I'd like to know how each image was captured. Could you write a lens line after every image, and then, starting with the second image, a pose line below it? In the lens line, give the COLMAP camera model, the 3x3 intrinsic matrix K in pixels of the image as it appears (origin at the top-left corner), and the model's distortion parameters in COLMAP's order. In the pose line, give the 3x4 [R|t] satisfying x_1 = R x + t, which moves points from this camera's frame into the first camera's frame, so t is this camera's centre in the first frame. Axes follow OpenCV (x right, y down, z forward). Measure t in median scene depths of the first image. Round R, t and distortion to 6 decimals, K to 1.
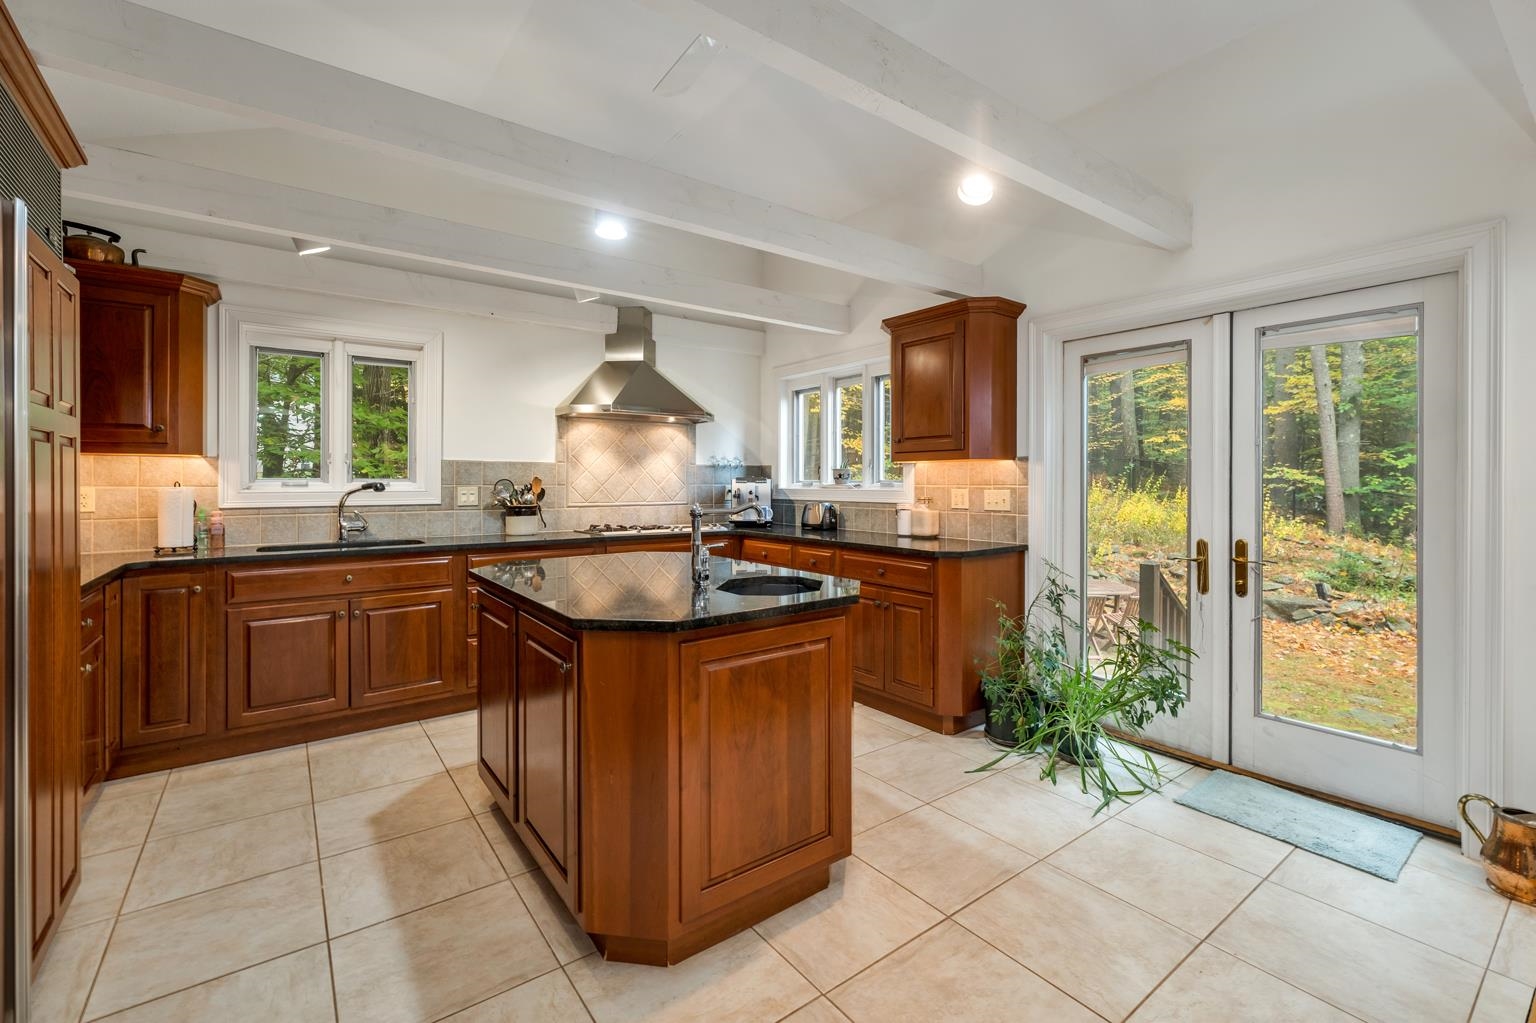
lens RADIAL K [[657.2, 0, 772.6], [0, 657.2, 478.8], [0, 0, 1]] dist [0.000338, -0.000248]
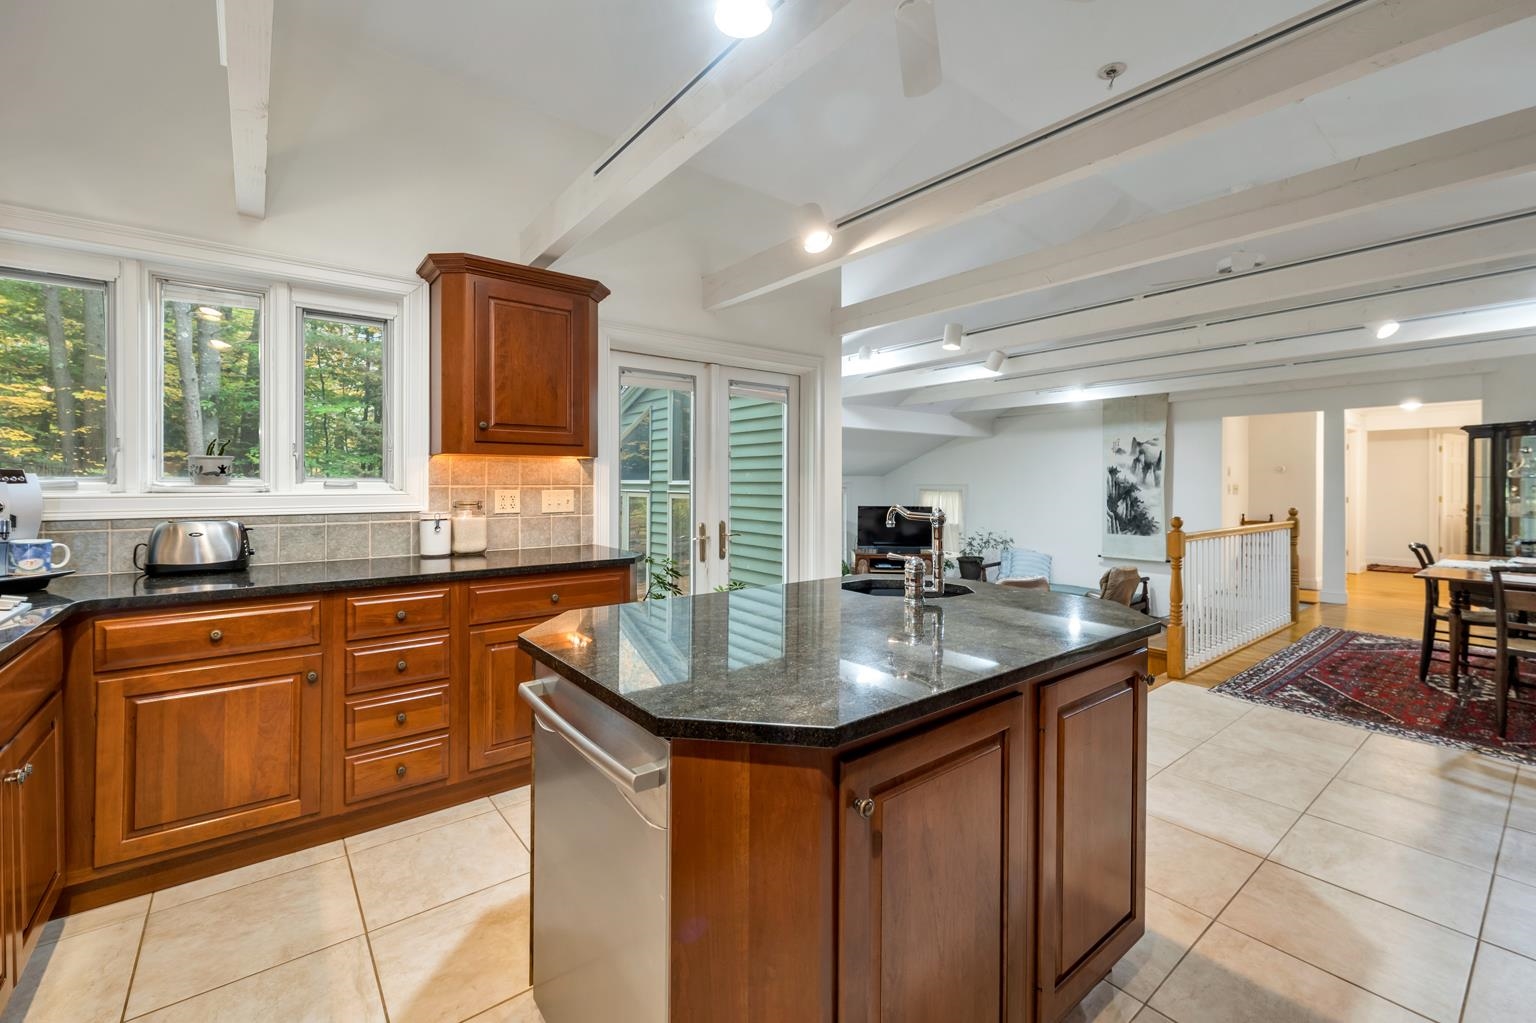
lens RADIAL K [[646.4, 0, 762.6], [0, 646.4, 486.1], [0, 0, 1]] dist [0.002418, -0.000112]
pose [[-0.026562, -0.010505, 0.999592, -0.555573], [-0.011033, 0.999887, 0.010215, -0.000679], [-0.999586, -0.010757, -0.026675, 0.719893]]
